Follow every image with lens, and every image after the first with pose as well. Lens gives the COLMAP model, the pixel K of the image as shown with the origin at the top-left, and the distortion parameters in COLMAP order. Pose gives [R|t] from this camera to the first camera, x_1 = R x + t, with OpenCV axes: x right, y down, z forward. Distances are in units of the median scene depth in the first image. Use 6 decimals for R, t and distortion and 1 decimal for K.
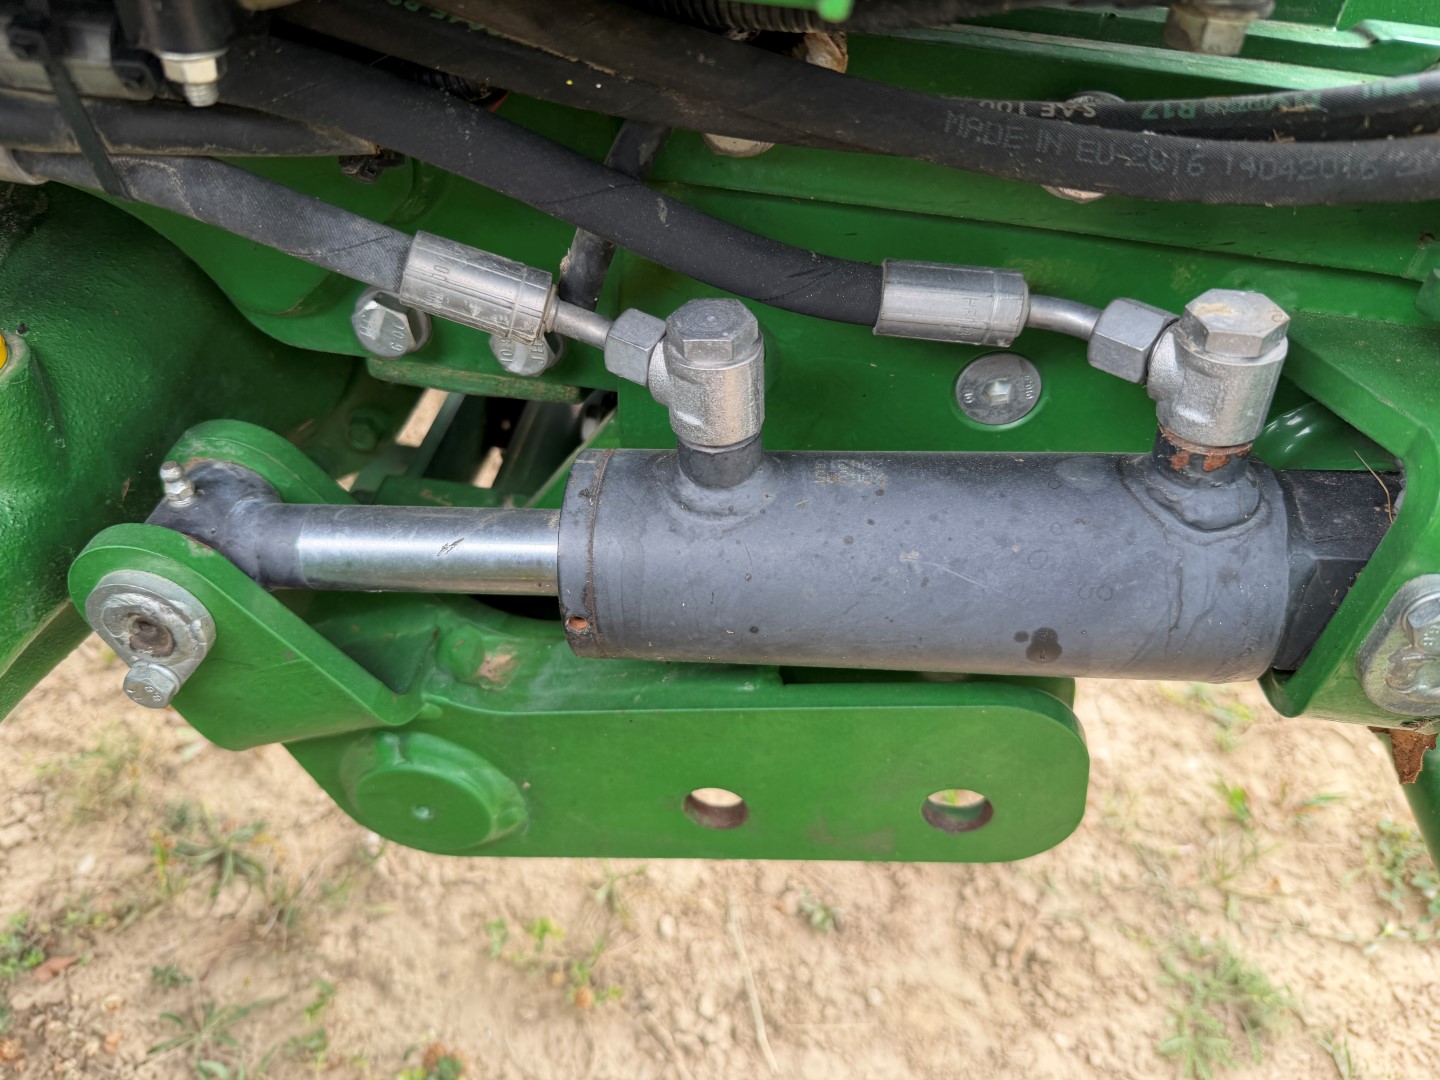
lens RADIAL K [[1059.1, 0, 716.2], [0, 1059.1, 537.7], [0, 0, 1]] dist [-0.049755, 0.004298]
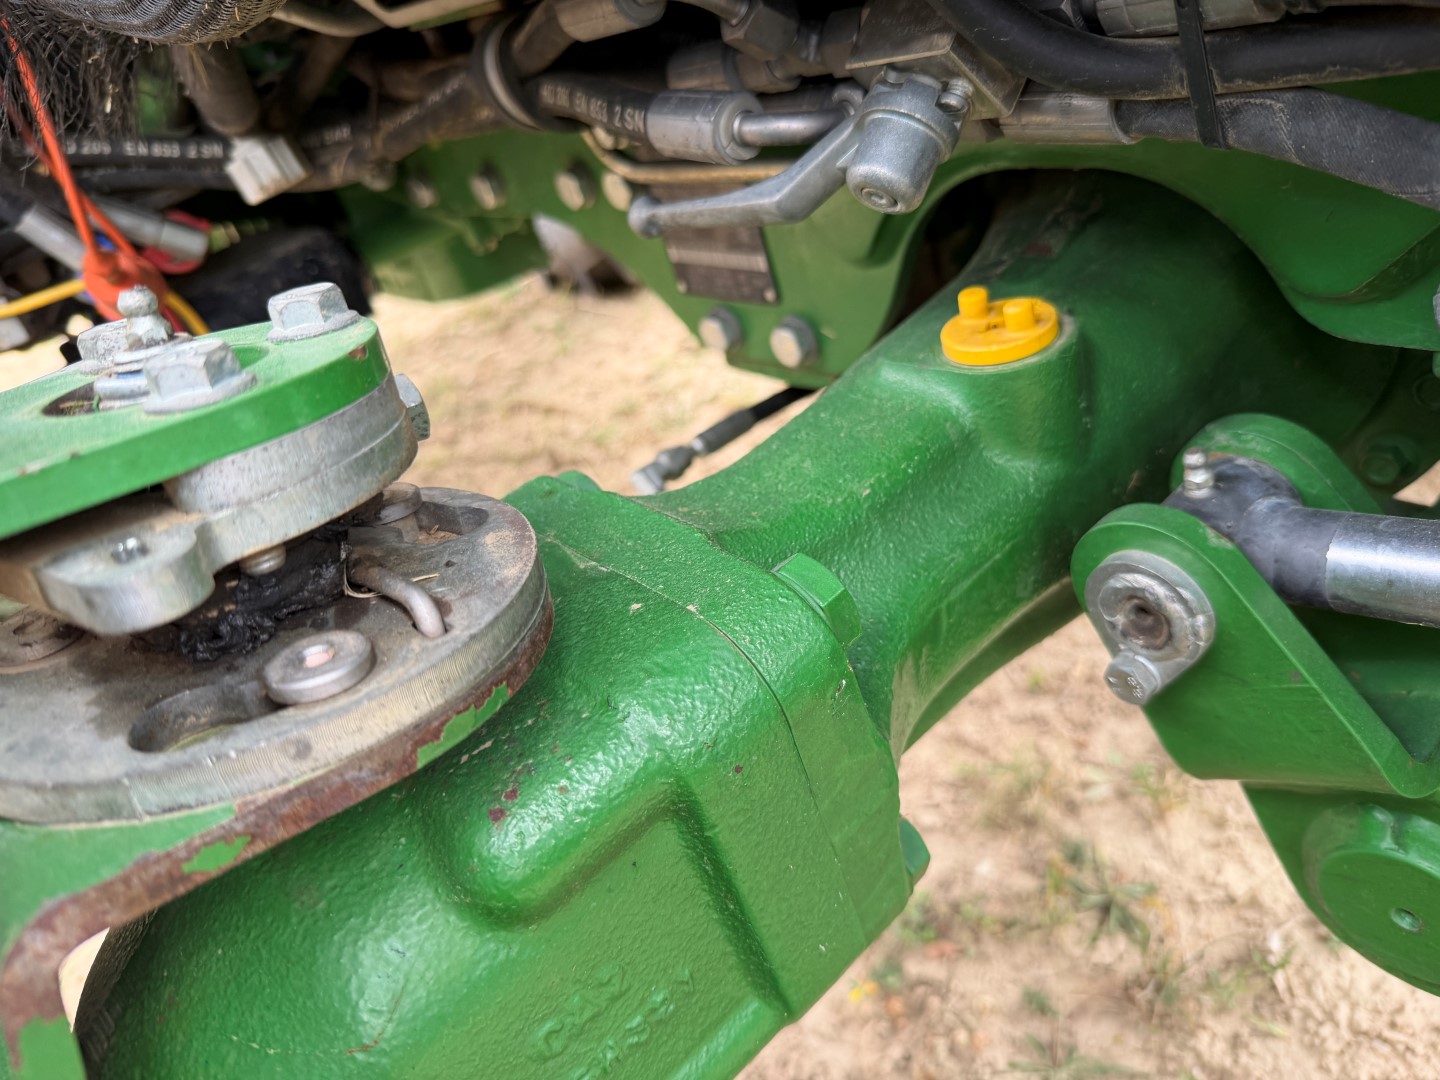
lens RADIAL K [[1059.1, 0, 716.2], [0, 1059.1, 537.7], [0, 0, 1]] dist [-0.049755, 0.004298]
pose [[0.676386, 0.116181, -0.727327, -0.111816], [-0.176543, 0.984268, -0.006954, 0.084584], [0.715077, 0.133108, 0.686256, 0.051189]]
